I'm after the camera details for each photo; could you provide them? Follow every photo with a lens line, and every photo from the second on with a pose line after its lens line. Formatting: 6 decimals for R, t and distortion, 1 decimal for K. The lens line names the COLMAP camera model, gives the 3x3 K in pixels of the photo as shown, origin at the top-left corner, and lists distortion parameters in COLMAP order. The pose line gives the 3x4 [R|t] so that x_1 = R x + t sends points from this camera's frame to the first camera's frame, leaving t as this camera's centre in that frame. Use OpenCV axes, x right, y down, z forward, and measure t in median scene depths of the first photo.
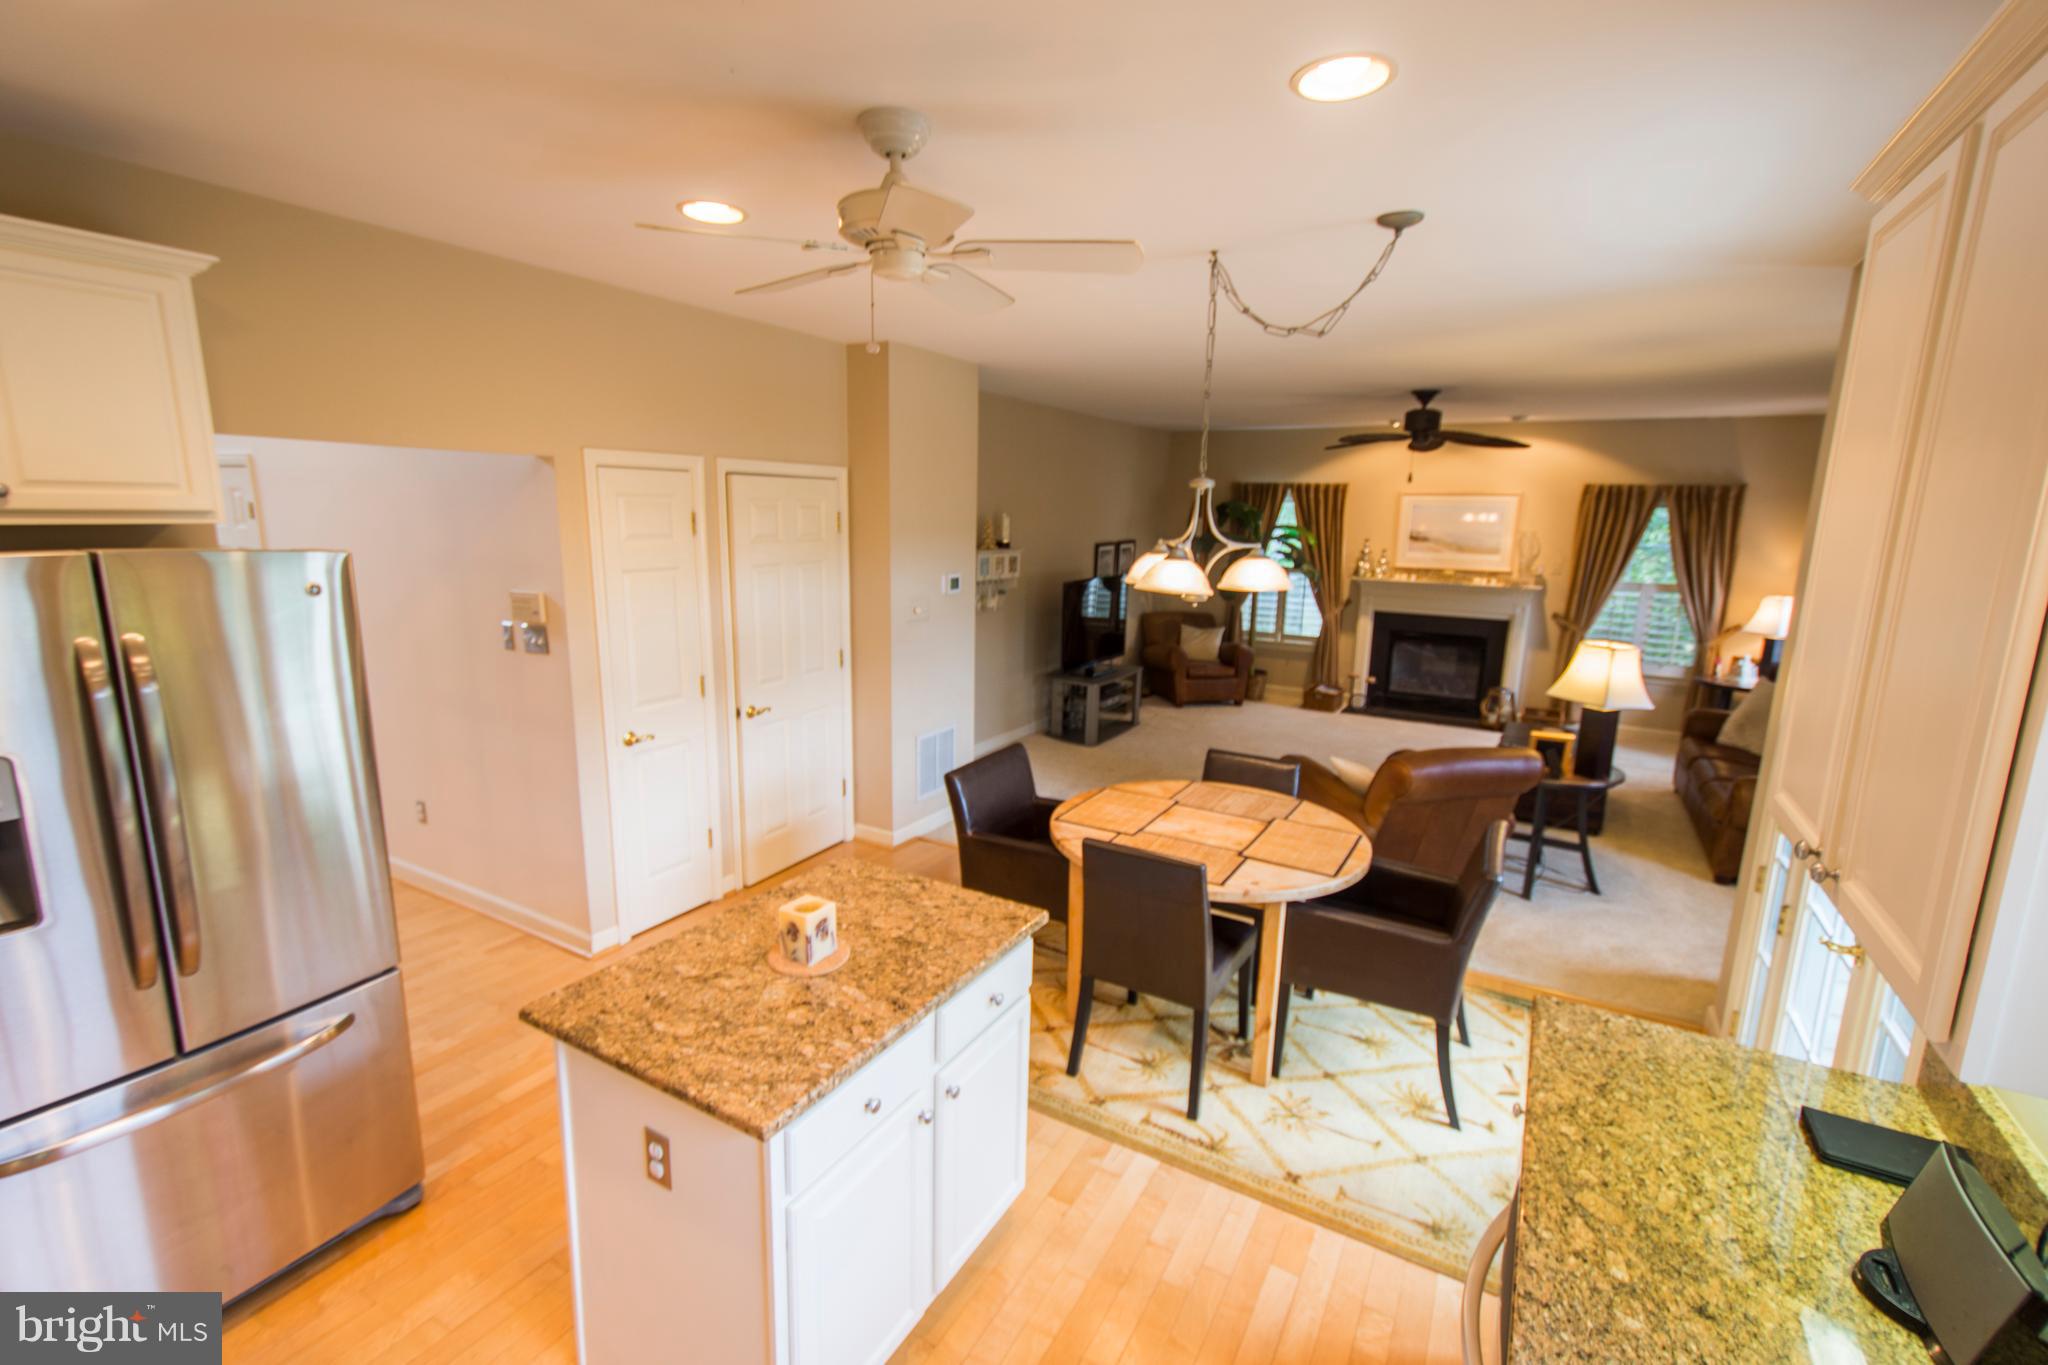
lens RADIAL K [[913.7, 0, 1022.3], [0, 913.7, 686.2], [0, 0, 1]] dist [0.016865, -0.000224]
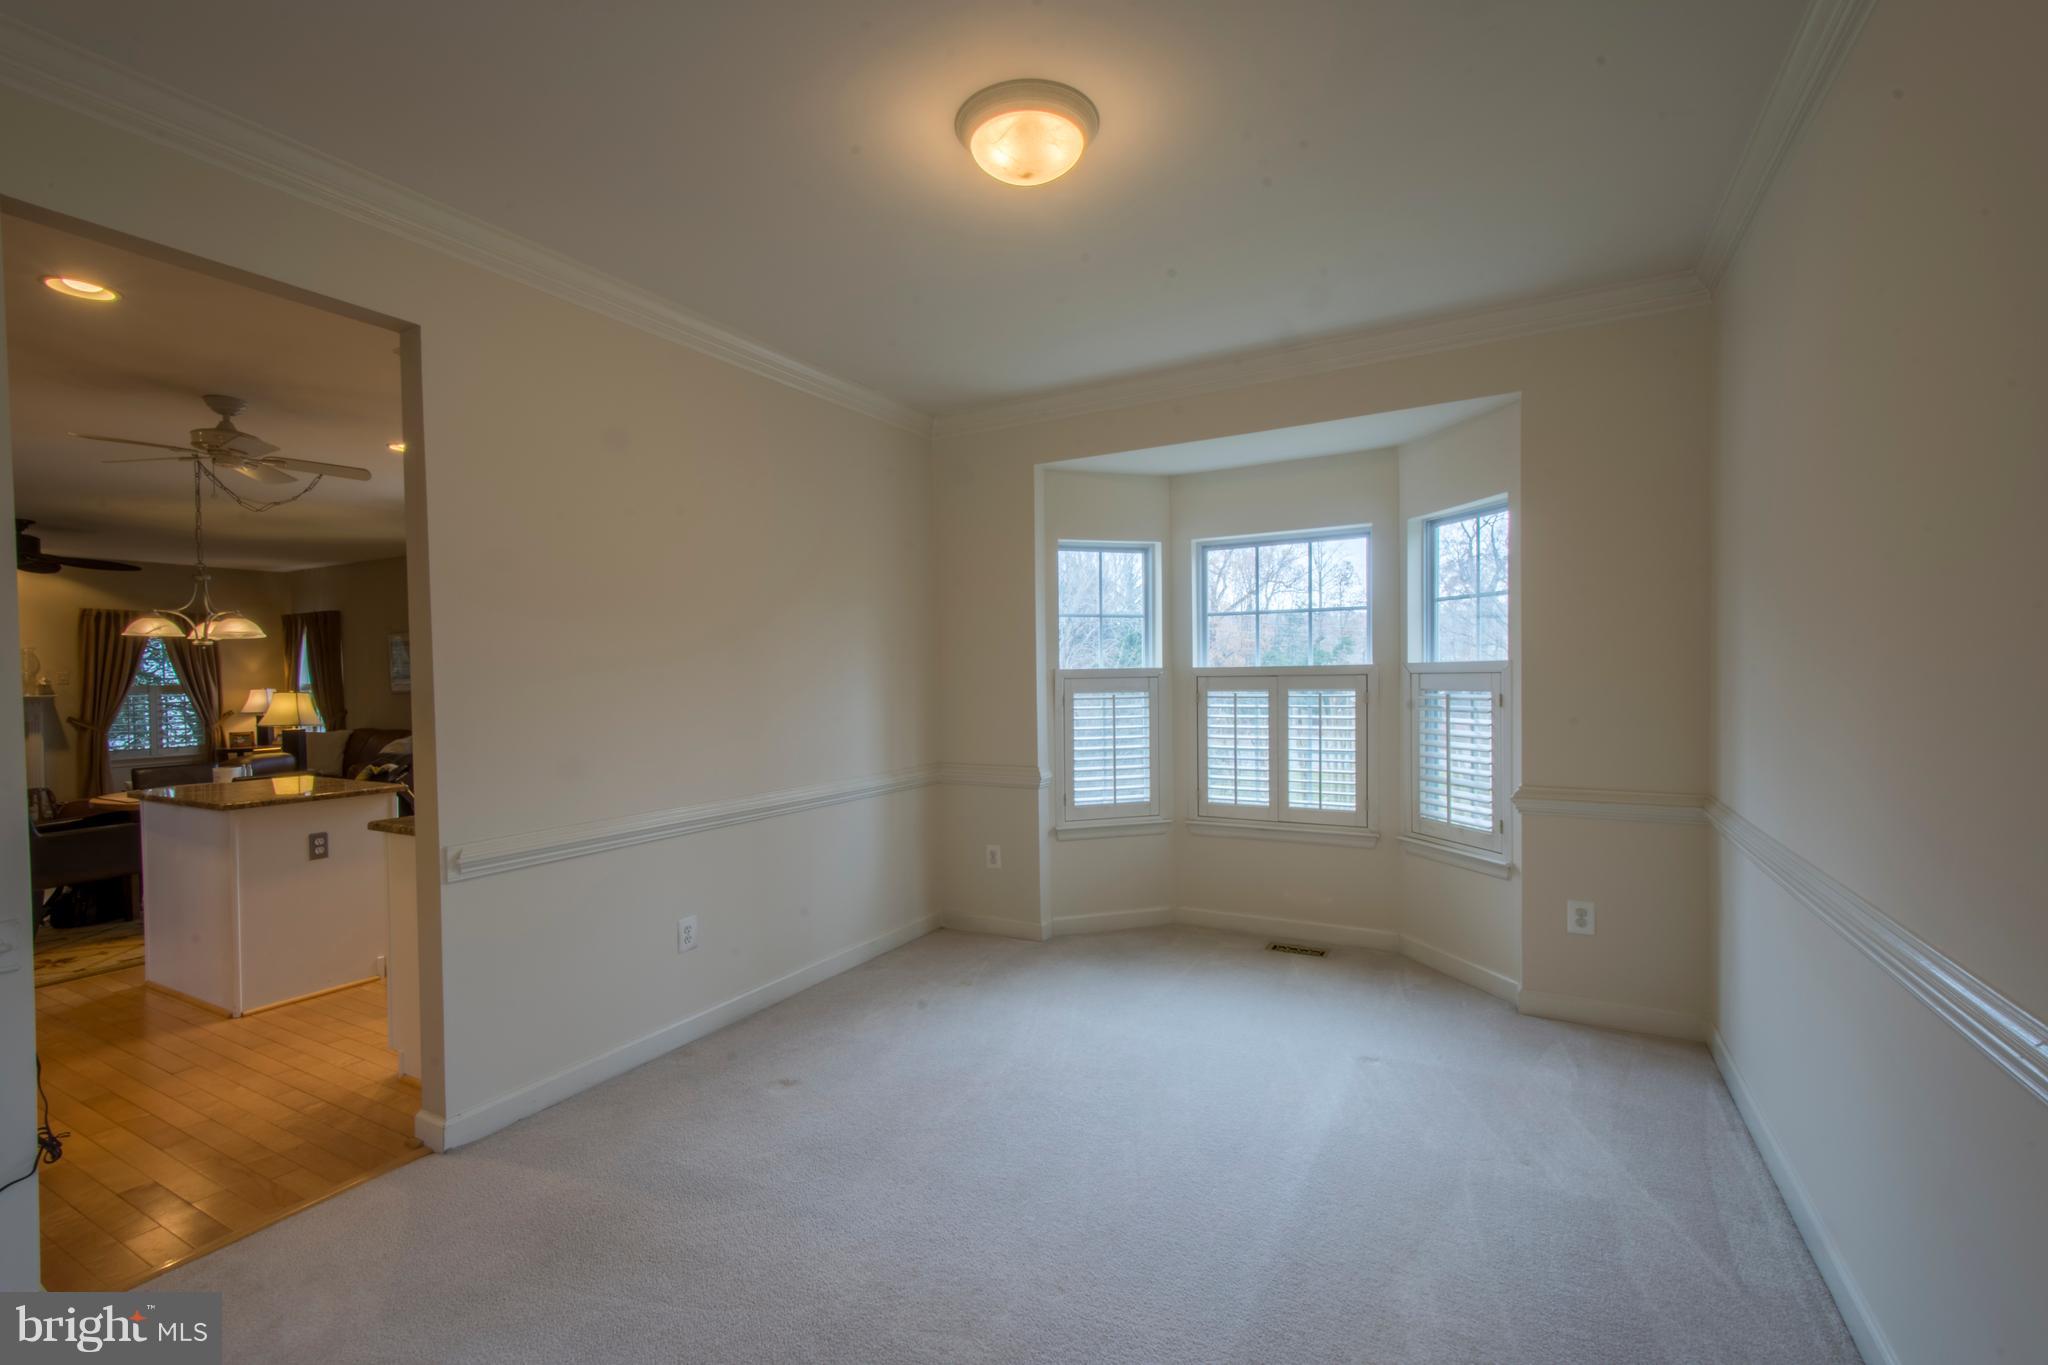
lens RADIAL K [[886.4, 0, 1014.7], [0, 886.4, 685.9], [0, 0, 1]] dist [0.017587, -0.000230]
pose [[-0.015861, -0.034280, 0.999286, -0.549013], [0.207621, 0.977516, 0.036829, 0.083612], [-0.978081, 0.208057, -0.008387, -0.157628]]
